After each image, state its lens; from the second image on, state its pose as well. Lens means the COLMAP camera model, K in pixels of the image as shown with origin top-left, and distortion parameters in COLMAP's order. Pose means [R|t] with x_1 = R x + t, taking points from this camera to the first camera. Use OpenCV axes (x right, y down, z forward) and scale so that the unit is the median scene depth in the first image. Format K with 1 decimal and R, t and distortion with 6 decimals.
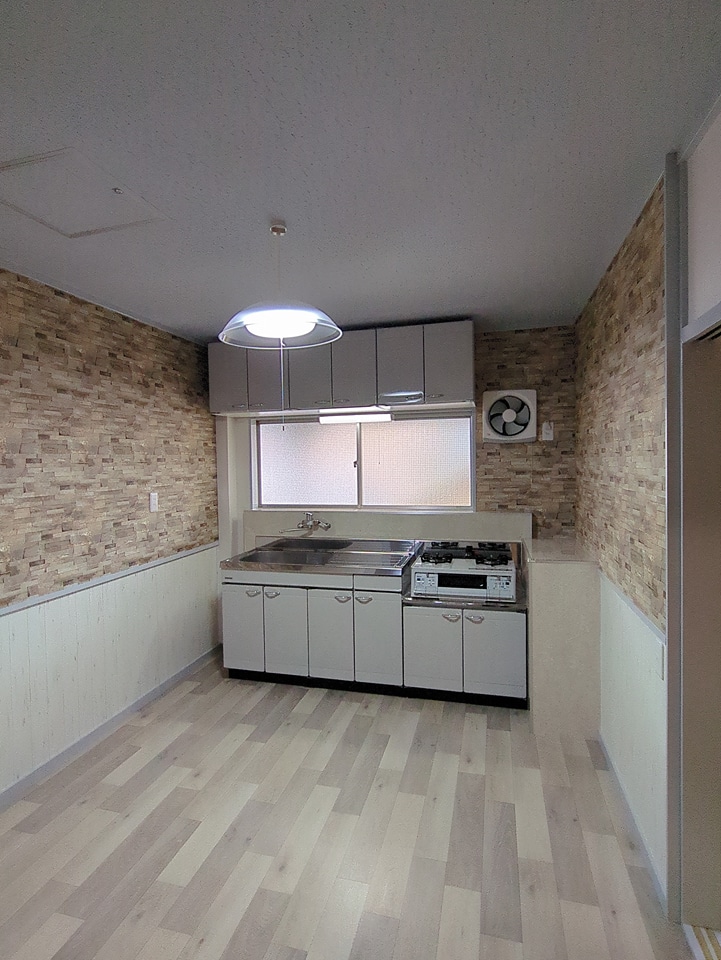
lens RADIAL K [[477.8, 0, 361.0], [0, 477.8, 478.9], [0, 0, 1]] dist [-0.010326, 0.001452]
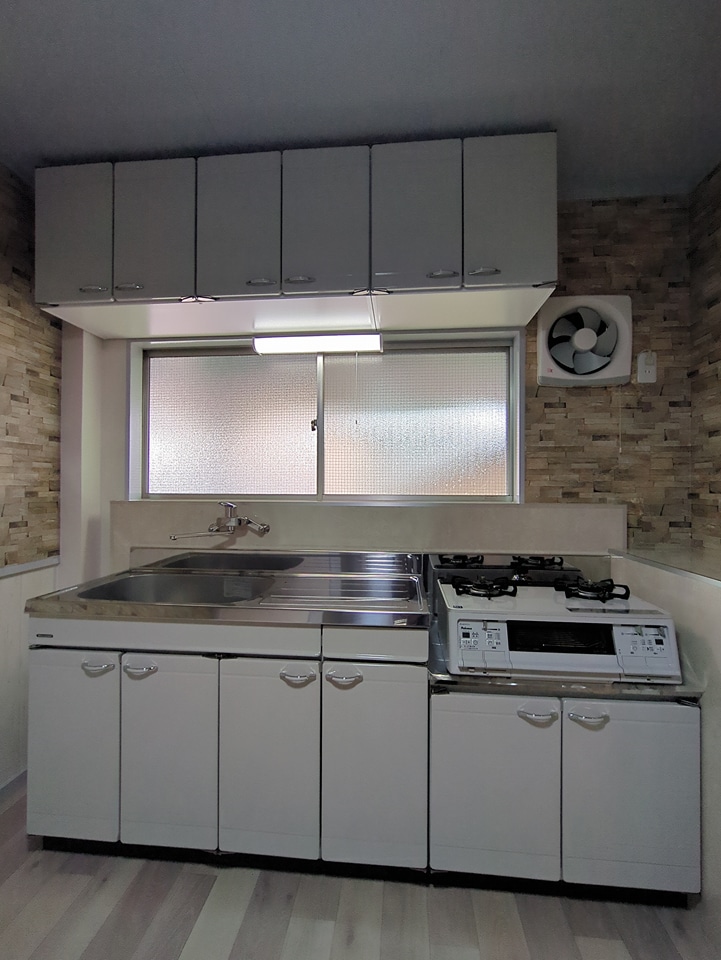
lens RADIAL K [[439.6, 0, 361.0], [0, 439.6, 484.1], [0, 0, 1]] dist [-0.006119, -0.001268]
pose [[0.986797, 0.021059, 0.160590, -0.045888], [-0.014844, 0.999097, -0.039800, 0.072347], [-0.161283, 0.036891, 0.986218, 0.519552]]
